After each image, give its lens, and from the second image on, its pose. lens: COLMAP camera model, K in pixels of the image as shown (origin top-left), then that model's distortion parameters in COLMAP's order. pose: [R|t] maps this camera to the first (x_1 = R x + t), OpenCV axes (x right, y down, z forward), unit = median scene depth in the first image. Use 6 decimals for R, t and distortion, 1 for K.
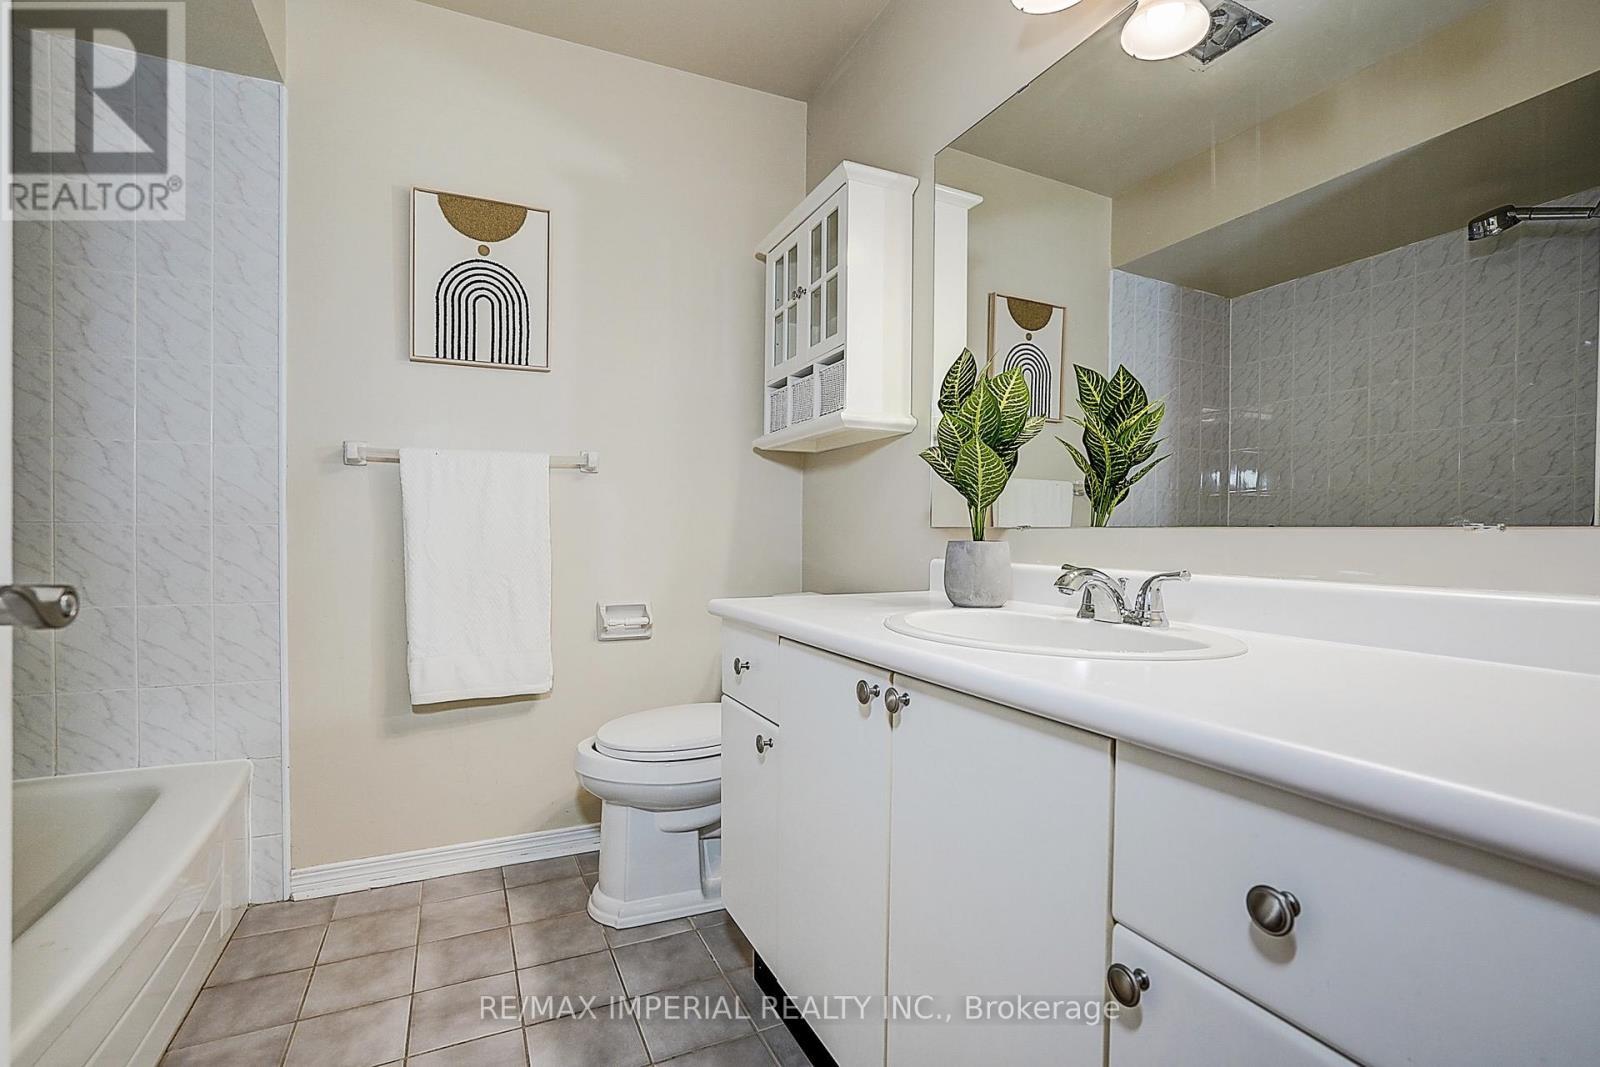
lens RADIAL K [[745.6, 0, 795.4], [0, 745.6, 535.6], [0, 0, 1]] dist [-0.061186, 0.000501]
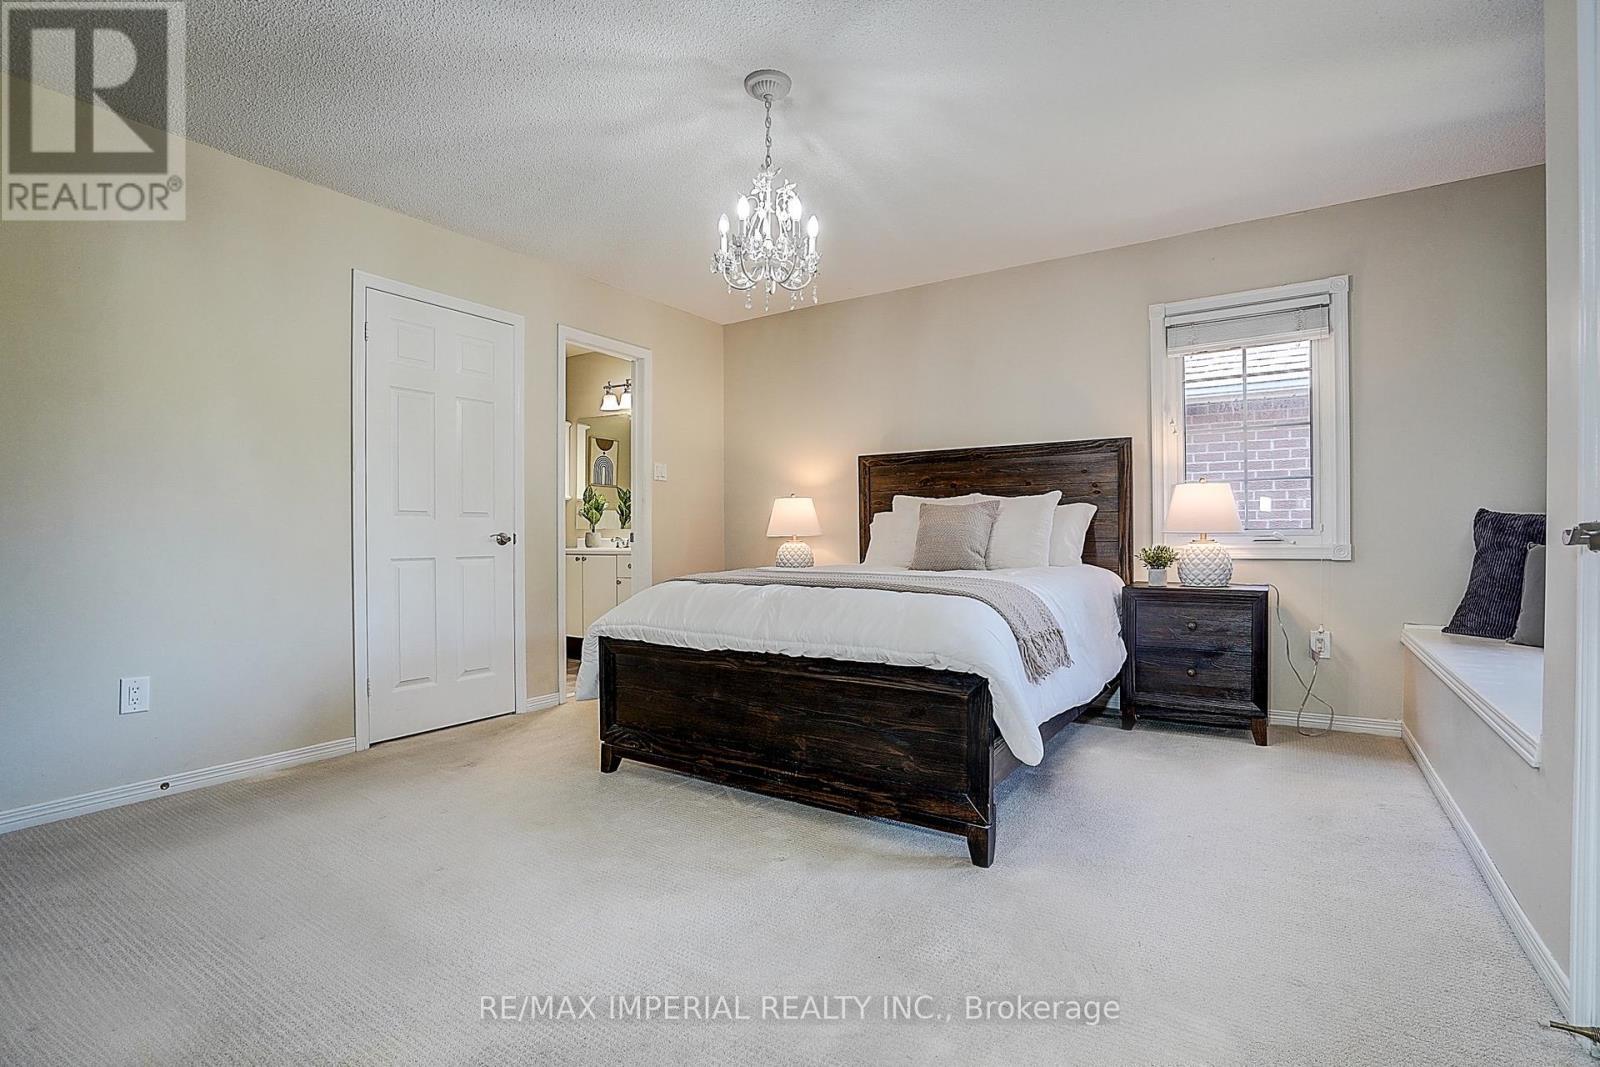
lens RADIAL K [[745.6, 0, 795.4], [0, 745.6, 535.6], [0, 0, 1]] dist [-0.061186, 0.000501]
pose [[0.846368, -0.007411, 0.532547, -1.019887], [0.007937, 0.999968, 0.001301, 0.027242], [-0.532540, 0.003126, 0.846399, -3.157217]]
